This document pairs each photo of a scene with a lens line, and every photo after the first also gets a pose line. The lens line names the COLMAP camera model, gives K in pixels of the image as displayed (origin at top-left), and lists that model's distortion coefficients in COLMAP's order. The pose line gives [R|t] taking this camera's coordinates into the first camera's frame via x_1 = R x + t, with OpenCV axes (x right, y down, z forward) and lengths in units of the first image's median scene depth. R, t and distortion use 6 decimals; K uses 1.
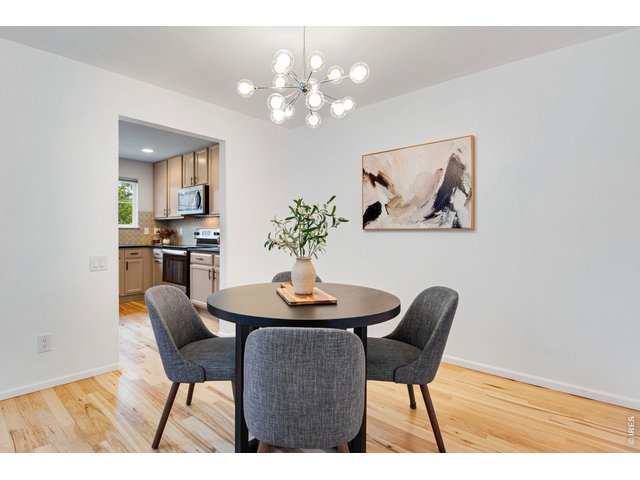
lens RADIAL K [[349.7, 0, 296.5], [0, 349.7, 232.5], [0, 0, 1]] dist [0.001004, -0.000232]
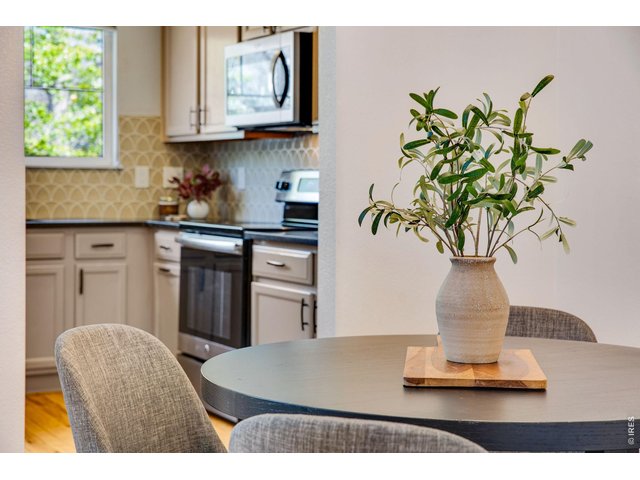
lens RADIAL K [[1288.0, 0, 320.6], [0, 1288.0, 181.9], [0, 0, 1]] dist [0.004611, -0.075369]
pose [[0.953629, 0.003398, -0.300966, 0.100501], [-0.003410, 0.999994, 0.000488, -0.000777], [0.300966, 0.000561, 0.953635, -0.098412]]
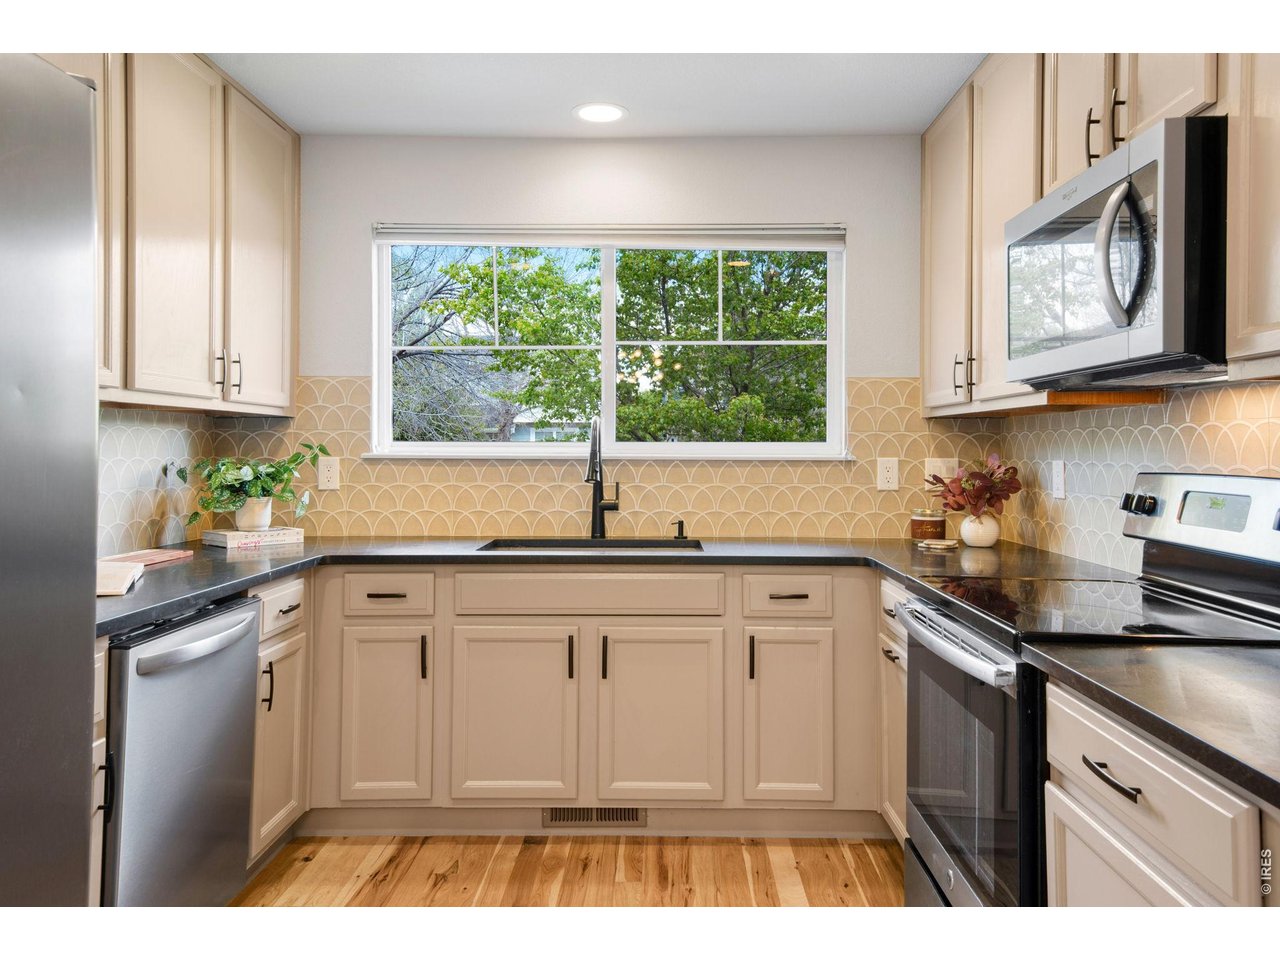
lens RADIAL K [[936.8, 0, 666.6], [0, 936.8, 442.4], [0, 0, 1]] dist [0.122094, -0.000604]
pose [[0.691485, -0.006248, -0.722364, -0.136043], [-0.000223, 0.999961, -0.008862, -0.020115], [0.722391, 0.006289, 0.691456, 0.603817]]
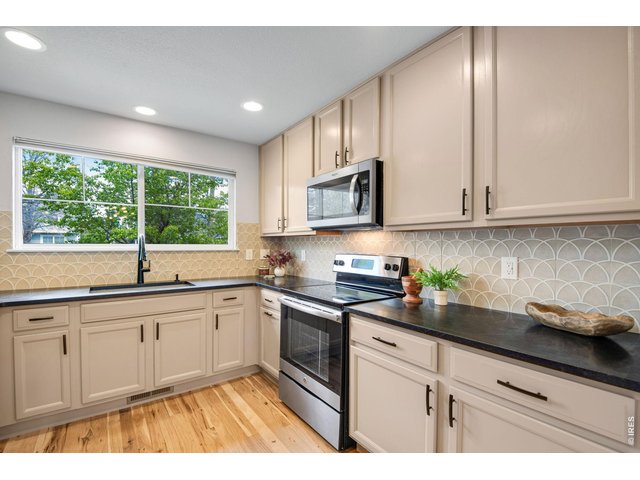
lens RADIAL K [[296.5, 0, 312.2], [0, 296.5, 244.1], [0, 0, 1]] dist [0.000688, -0.000907]
pose [[0.983400, 0.001033, -0.181448, -0.255997], [-0.001080, 0.999999, -0.000161, -0.026217], [0.181448, 0.000354, 0.983400, 0.576095]]
